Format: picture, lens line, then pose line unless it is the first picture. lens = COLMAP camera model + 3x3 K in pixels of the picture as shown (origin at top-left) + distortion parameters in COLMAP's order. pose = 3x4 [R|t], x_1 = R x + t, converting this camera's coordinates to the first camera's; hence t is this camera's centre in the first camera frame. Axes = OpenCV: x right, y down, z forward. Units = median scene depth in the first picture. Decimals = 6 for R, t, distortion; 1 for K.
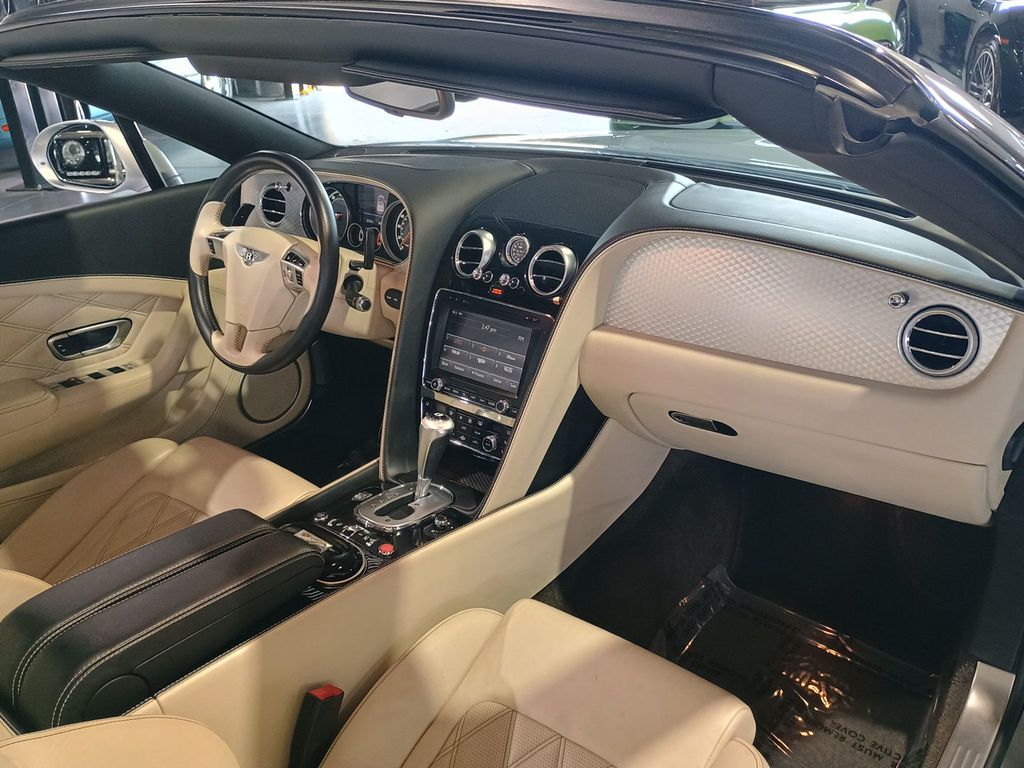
lens RADIAL K [[887.5, 0, 522.9], [0, 887.5, 395.0], [0, 0, 1]] dist [0.049037, -0.052733]
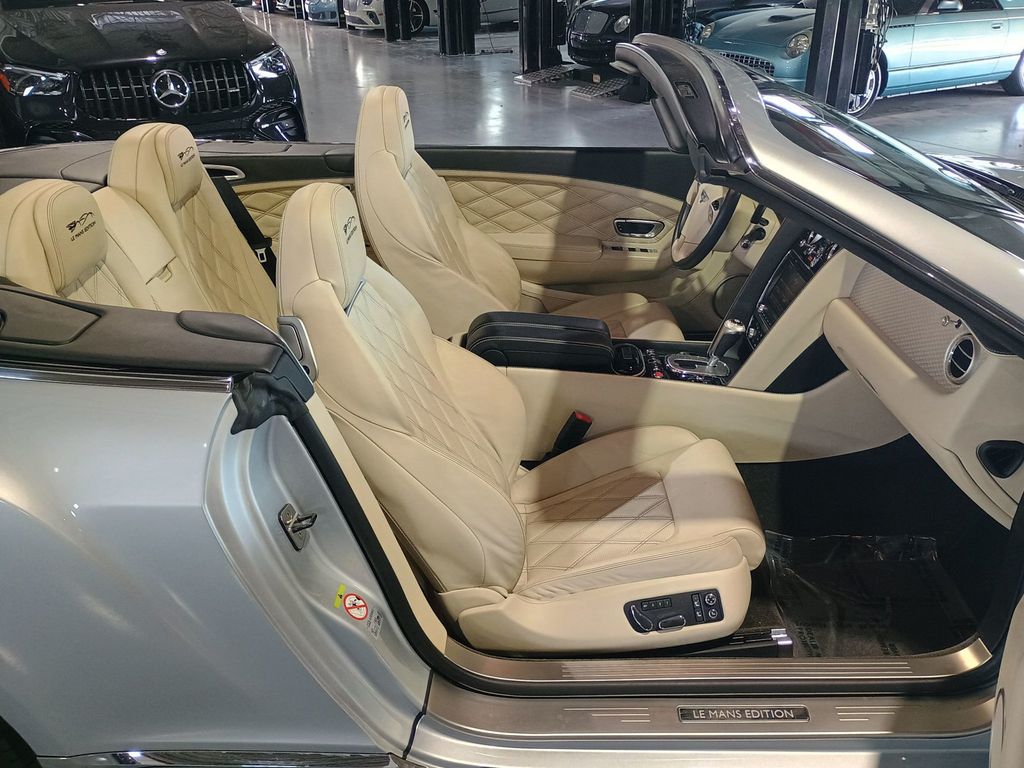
lens RADIAL K [[884.9, 0, 516.0], [0, 884.9, 382.1], [0, 0, 1]] dist [0.044645, -0.055205]
pose [[0.622830, 0.381394, -0.683097, 0.729021], [-0.362727, 0.914385, 0.179804, -0.017290], [0.693190, 0.135790, 0.707848, -0.339109]]
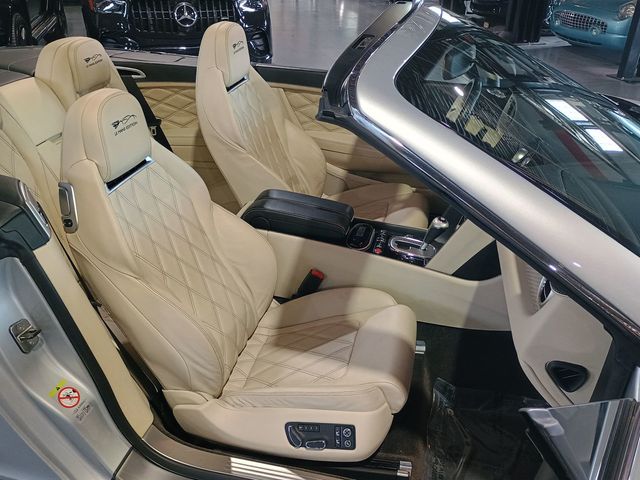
lens RADIAL K [[551.7, 0, 324.3], [0, 551.7, 240.5], [0, 0, 1]] dist [0.047405, -0.053958]
pose [[0.432714, 0.489422, -0.757116, 0.747271], [-0.436755, 0.848483, 0.298866, -0.189575], [0.788672, 0.201351, 0.580908, 0.039192]]
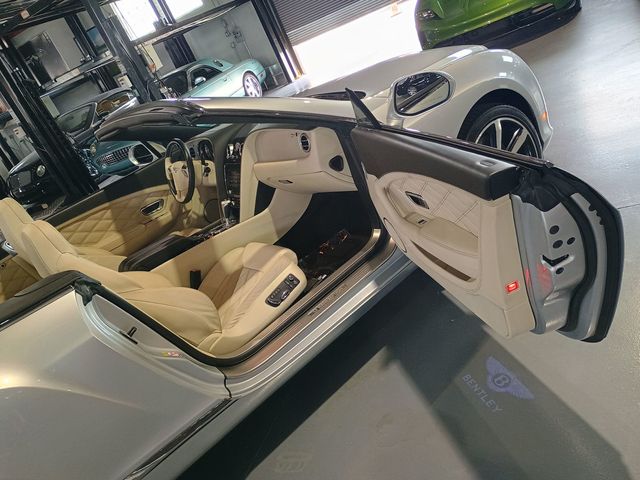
lens RADIAL K [[554.7, 0, 326.8], [0, 554.7, 246.9], [0, 0, 1]] dist [0.049037, -0.052733]
pose [[0.917871, -0.226662, -0.325788, 0.890968], [0.233931, 0.972100, -0.017248, 0.316108], [0.320608, -0.060381, 0.945286, -0.896328]]
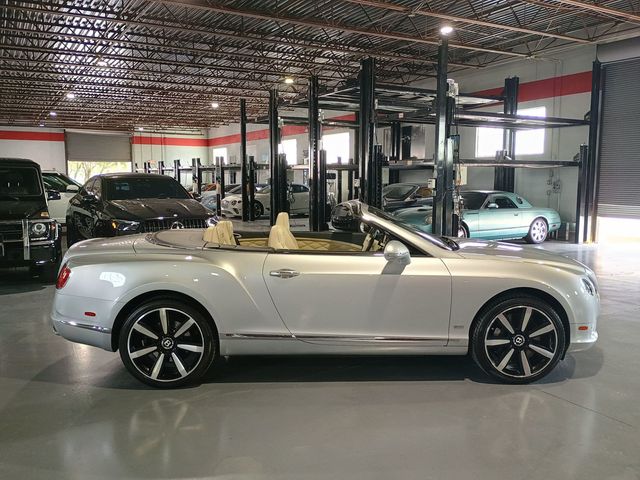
lens RADIAL K [[551.7, 0, 324.3], [0, 551.7, 240.5], [0, 0, 1]] dist [0.047405, -0.053958]
pose [[0.648690, 0.134429, -0.749086, 2.409662], [-0.368936, 0.916434, -0.155029, 0.540415], [0.665648, 0.376931, 0.644078, -1.644229]]
